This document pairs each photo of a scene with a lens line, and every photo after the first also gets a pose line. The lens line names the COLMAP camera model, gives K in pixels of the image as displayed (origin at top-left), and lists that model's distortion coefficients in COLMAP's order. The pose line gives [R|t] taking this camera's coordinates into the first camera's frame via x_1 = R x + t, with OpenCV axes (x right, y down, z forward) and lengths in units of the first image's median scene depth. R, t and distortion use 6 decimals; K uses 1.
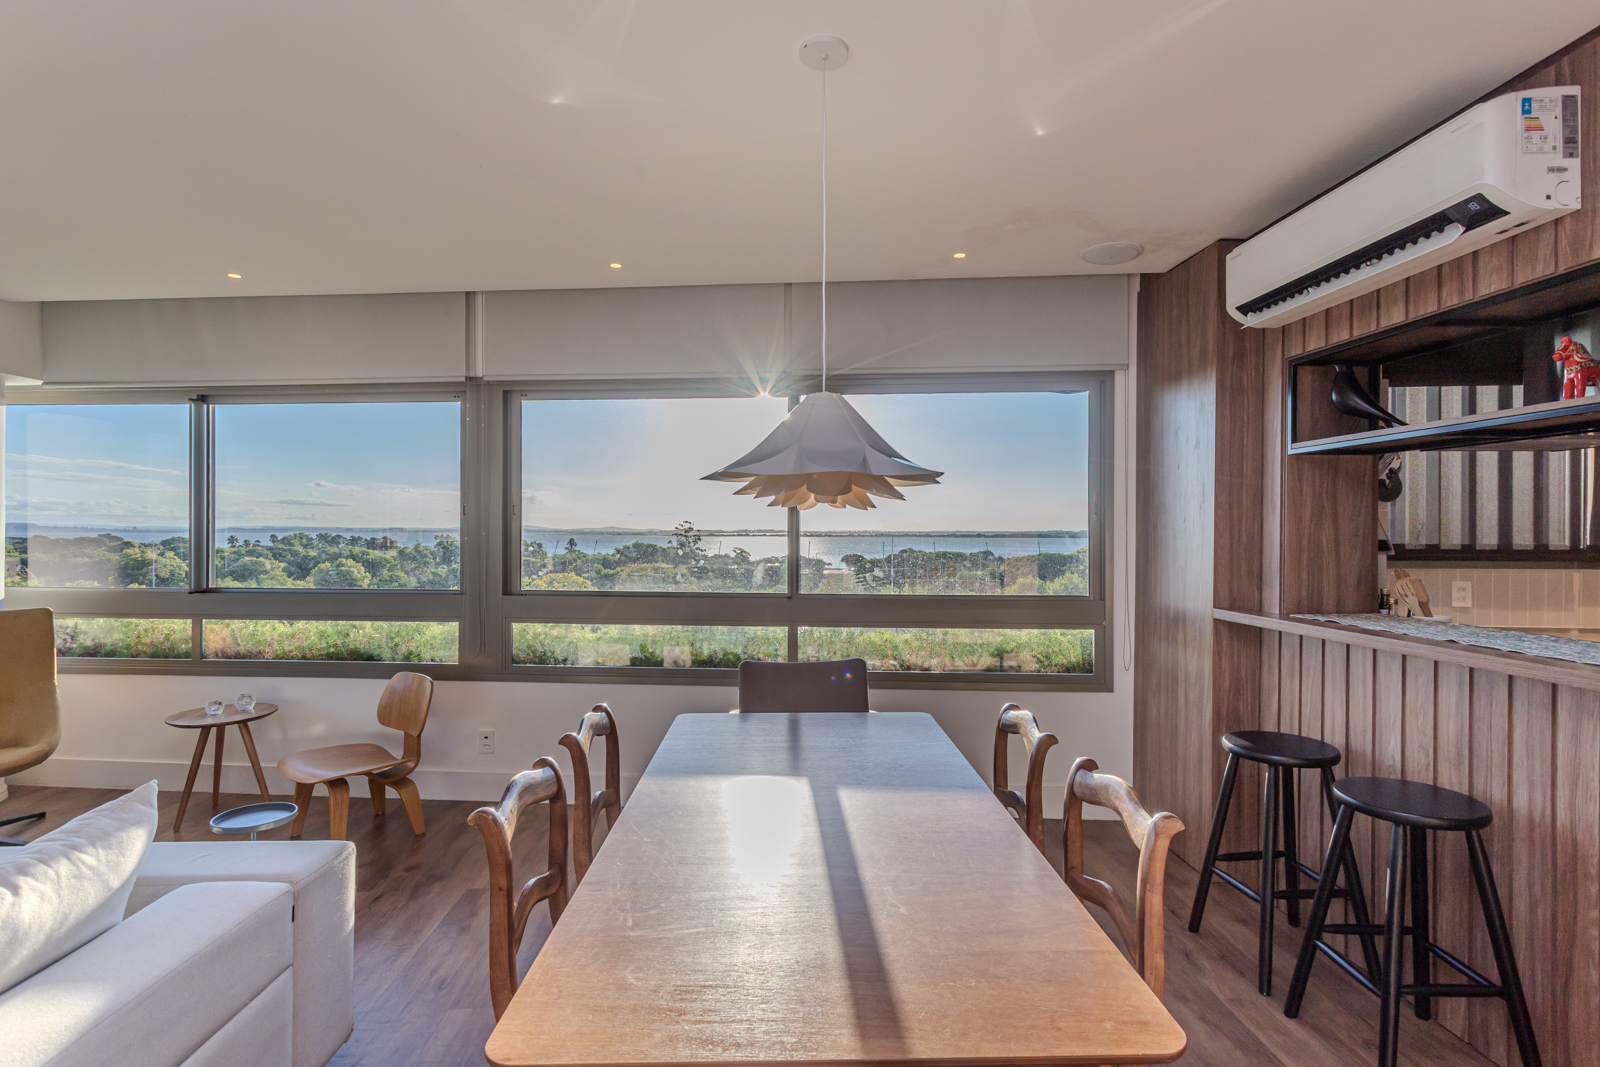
lens RADIAL K [[757.7, 0, 803.2], [0, 757.7, 529.9], [0, 0, 1]] dist [0.000977, 0.001680]
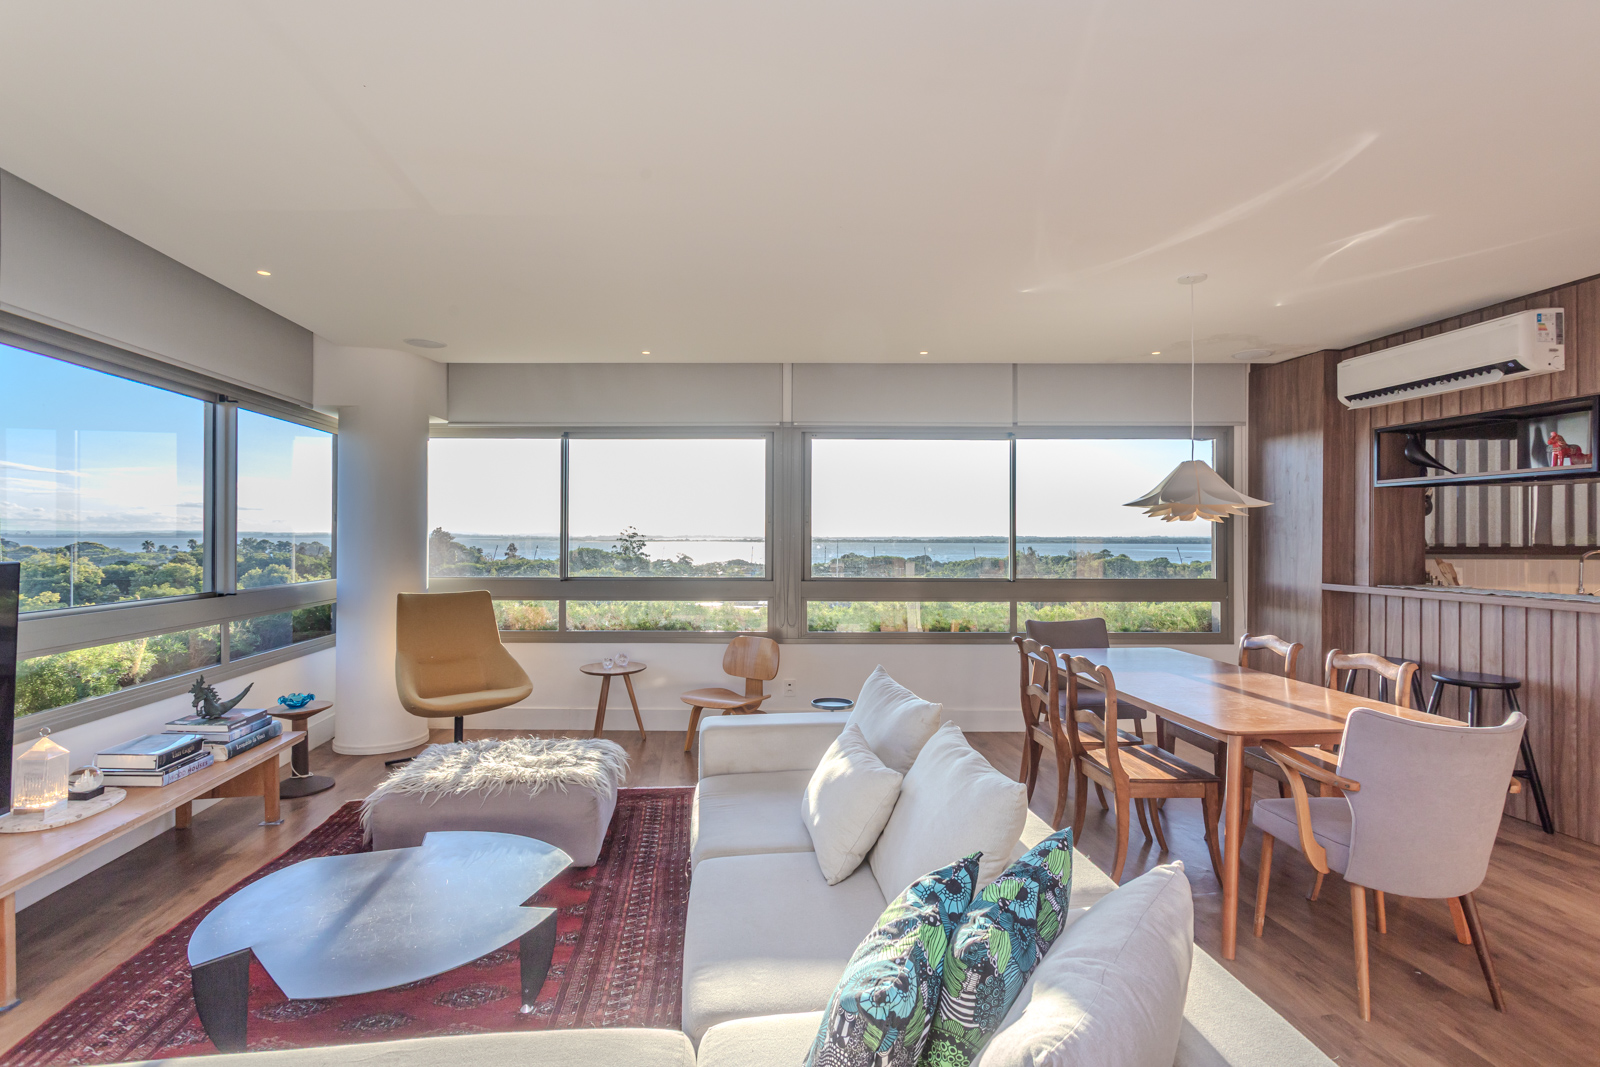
lens RADIAL K [[757.7, 0, 800.2], [0, 757.7, 531.0], [0, 0, 1]] dist [0.000977, 0.001680]
pose [[0.996812, 0.001256, 0.079775, -0.522163], [-0.000803, 0.999983, -0.005715, 0.003192], [-0.079781, 0.005633, 0.996797, -0.377949]]
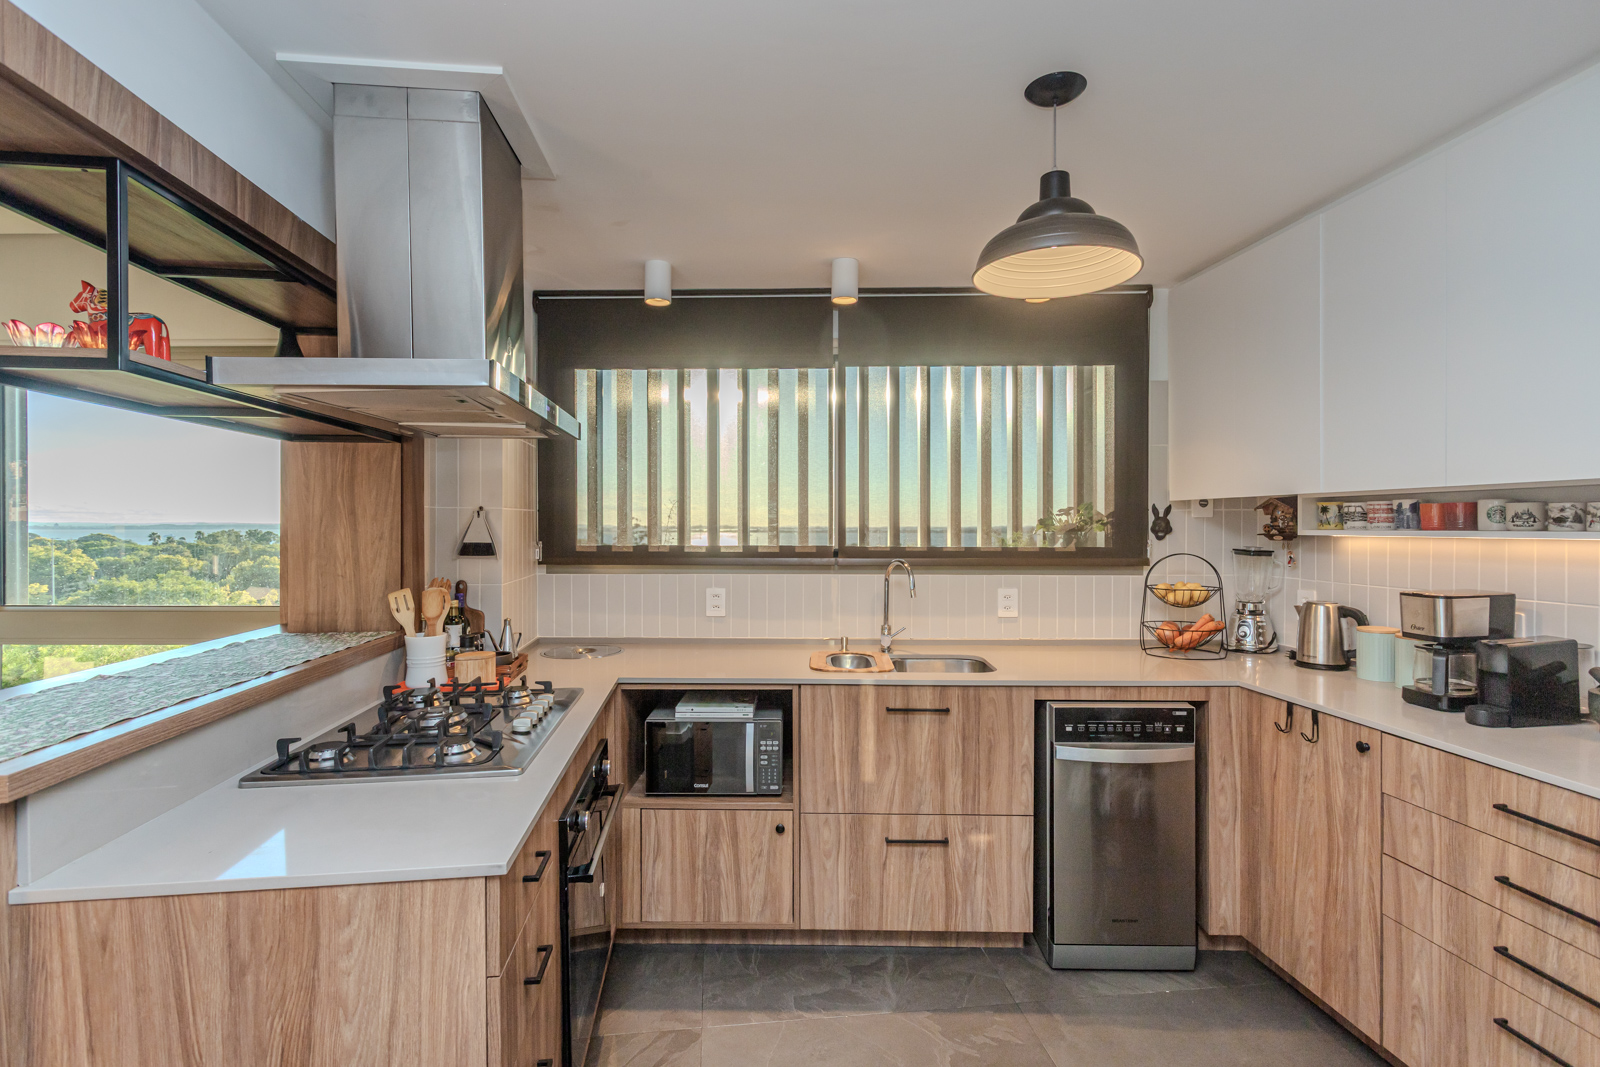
lens RADIAL K [[757.7, 0, 810.3], [0, 757.7, 527.6], [0, 0, 1]] dist [0.000977, 0.001680]
pose [[0.998225, -0.002832, 0.059491, 0.852577], [0.002611, 0.999989, 0.003788, -0.004851], [-0.059501, -0.003626, 0.998222, 0.100964]]
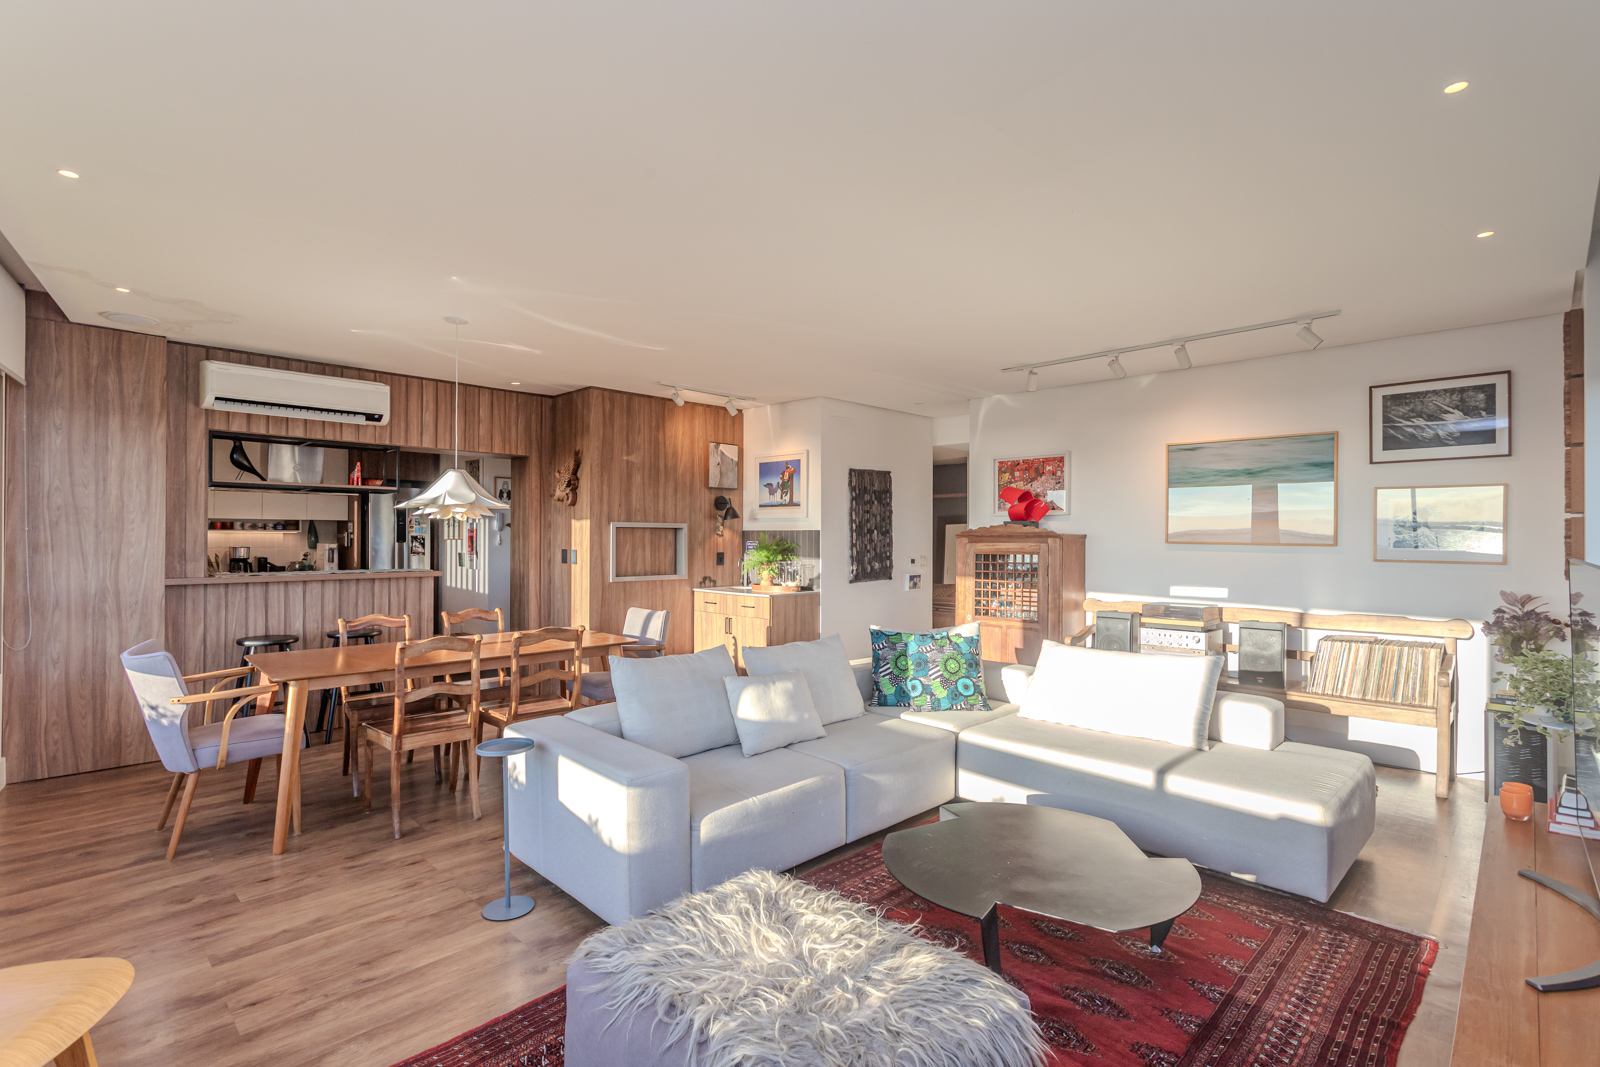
lens RADIAL K [[757.7, 0, 796.4], [0, 757.7, 531.8], [0, 0, 1]] dist [0.000977, 0.001680]
pose [[-0.664336, 0.001814, 0.747432, -1.144241], [-0.005888, 0.999953, -0.007660, 0.011828], [-0.747411, -0.009490, -0.664295, 0.842983]]
